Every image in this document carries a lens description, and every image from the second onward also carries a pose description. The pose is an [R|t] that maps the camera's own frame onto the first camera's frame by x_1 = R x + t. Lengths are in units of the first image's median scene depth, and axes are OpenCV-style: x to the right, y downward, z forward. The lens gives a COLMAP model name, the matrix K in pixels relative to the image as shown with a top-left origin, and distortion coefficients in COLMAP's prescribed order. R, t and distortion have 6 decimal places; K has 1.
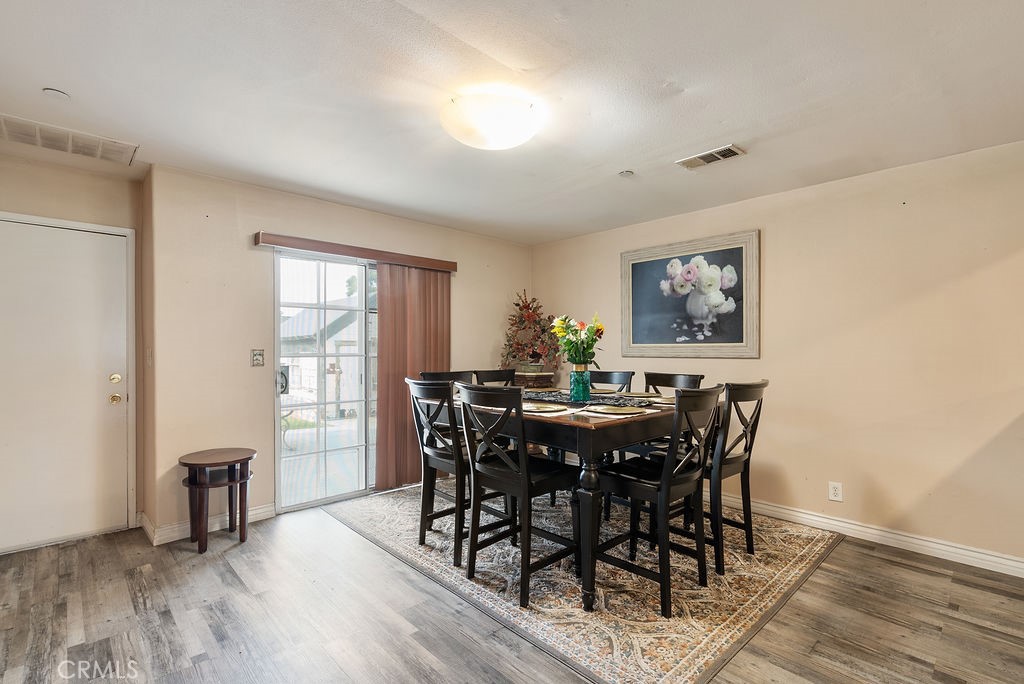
lens RADIAL K [[475.9, 0, 522.5], [0, 475.9, 352.3], [0, 0, 1]] dist [-0.000999, 0.000087]
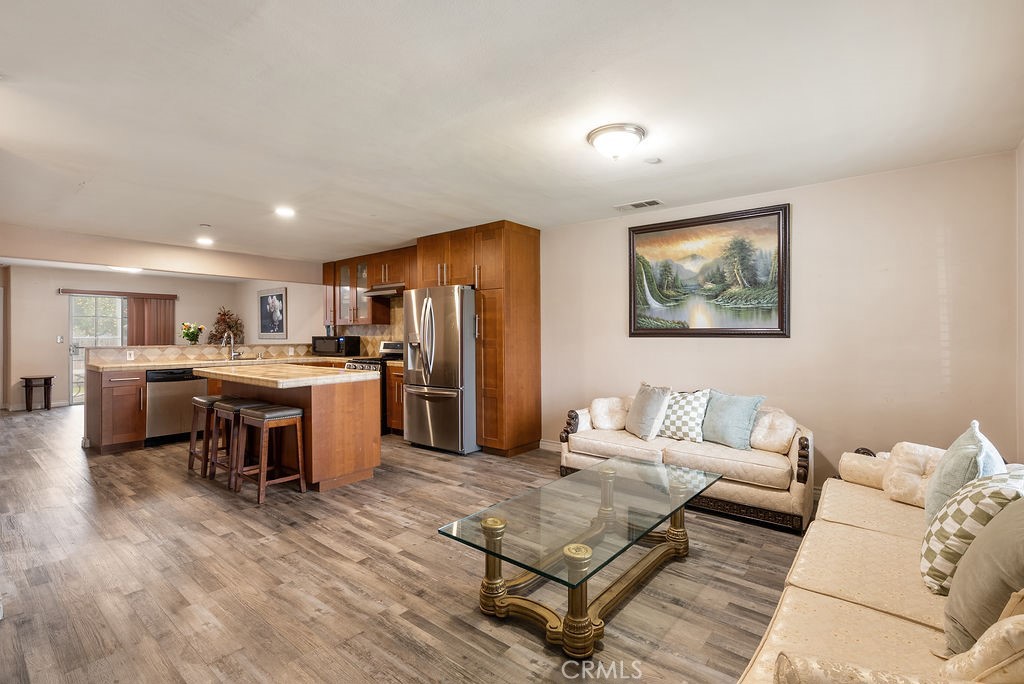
lens RADIAL K [[477.0, 0, 514.7], [0, 477.0, 324.3], [0, 0, 1]] dist [-0.000226, 0.000110]
pose [[0.992943, -0.000752, 0.118592, 1.325448], [0.004284, 0.999555, -0.029526, 0.014402], [-0.118517, 0.029826, 0.992504, -1.543343]]
